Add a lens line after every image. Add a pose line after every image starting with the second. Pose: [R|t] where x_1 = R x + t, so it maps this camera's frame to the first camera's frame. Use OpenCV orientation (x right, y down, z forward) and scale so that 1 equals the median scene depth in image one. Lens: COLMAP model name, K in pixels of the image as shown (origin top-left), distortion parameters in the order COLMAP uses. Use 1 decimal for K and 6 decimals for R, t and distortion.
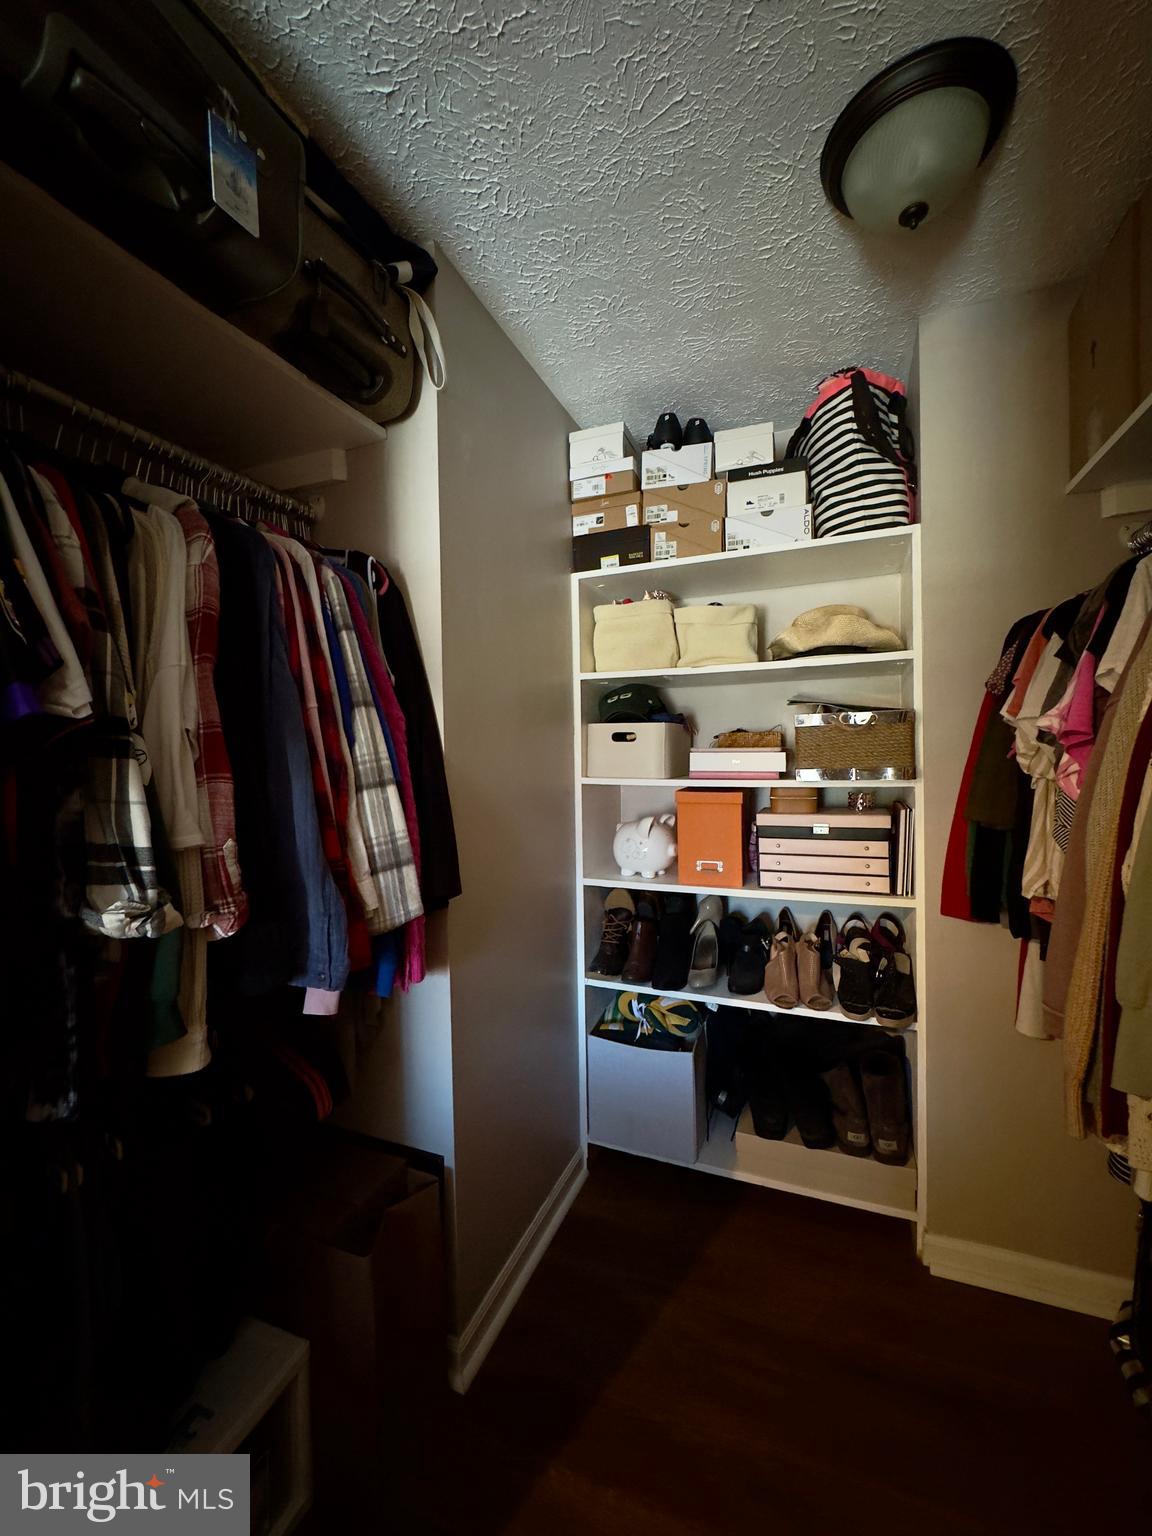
lens RADIAL K [[606.5, 0, 596.2], [0, 606.5, 769.5], [0, 0, 1]] dist [-0.000527, -0.000106]
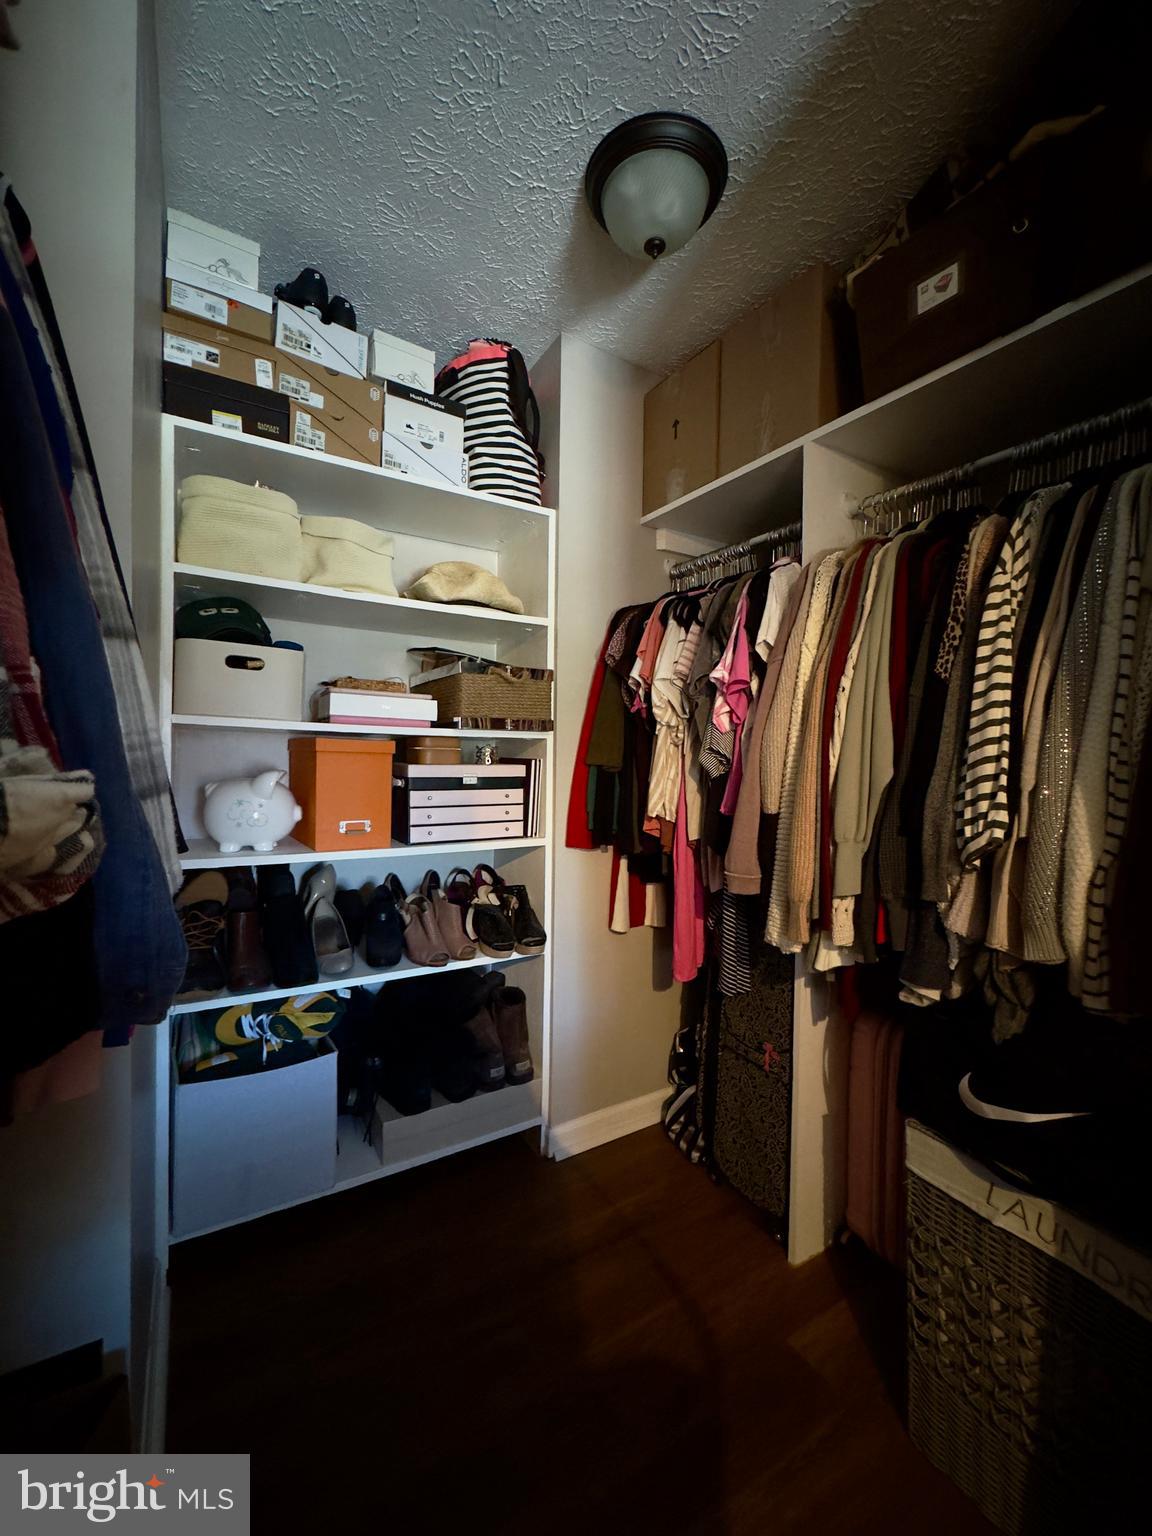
lens RADIAL K [[616.1, 0, 582.9], [0, 616.1, 766.4], [0, 0, 1]] dist [-0.000748, 0.000040]
pose [[0.606485, 0.012100, 0.795003, -0.313348], [-0.005533, 0.999924, -0.010998, 0.082614], [-0.795075, 0.002271, 0.606506, 0.216753]]
